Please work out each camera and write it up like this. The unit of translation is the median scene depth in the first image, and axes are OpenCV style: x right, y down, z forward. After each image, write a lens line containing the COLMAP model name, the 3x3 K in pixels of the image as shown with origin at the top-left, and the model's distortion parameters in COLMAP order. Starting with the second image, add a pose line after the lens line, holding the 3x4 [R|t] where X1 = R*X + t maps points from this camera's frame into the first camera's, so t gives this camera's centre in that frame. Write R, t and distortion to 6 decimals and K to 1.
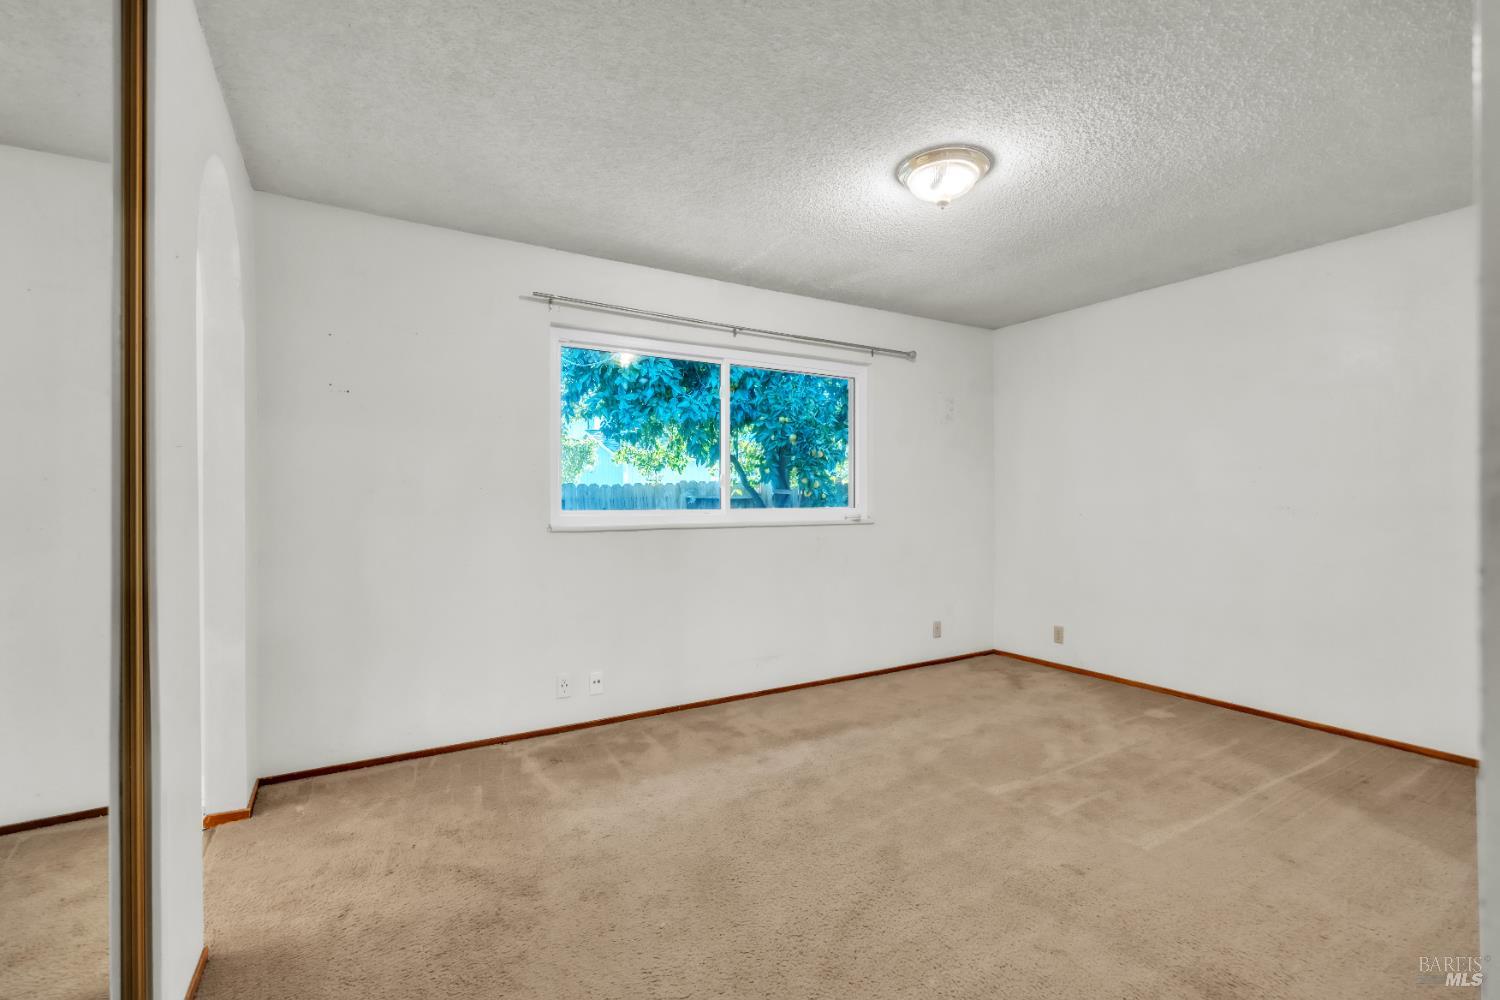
lens RADIAL K [[673.4, 0, 749.7], [0, 673.4, 494.7], [0, 0, 1]] dist [-0.010279, -0.000163]
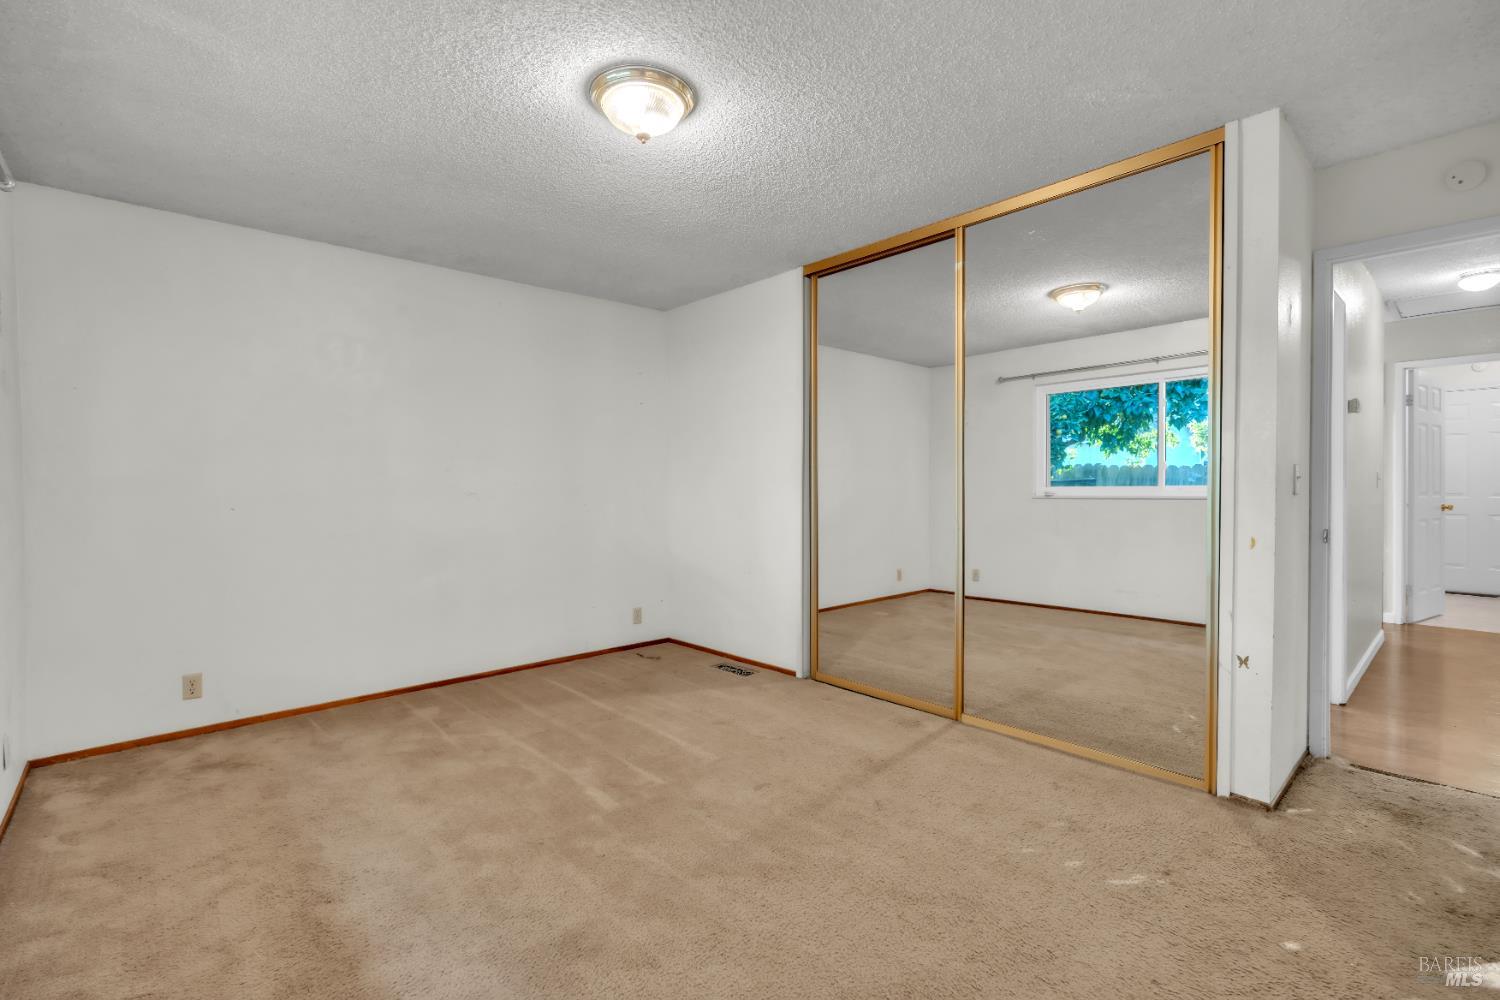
lens RADIAL K [[664.2, 0, 745.7], [0, 664.2, 492.5], [0, 0, 1]] dist [0.054899, -0.000029]
pose [[-0.165235, -0.007363, 0.986227, -0.483598], [0.002903, 0.999964, 0.007952, 0.010130], [-0.986250, 0.004177, -0.165208, 0.838248]]
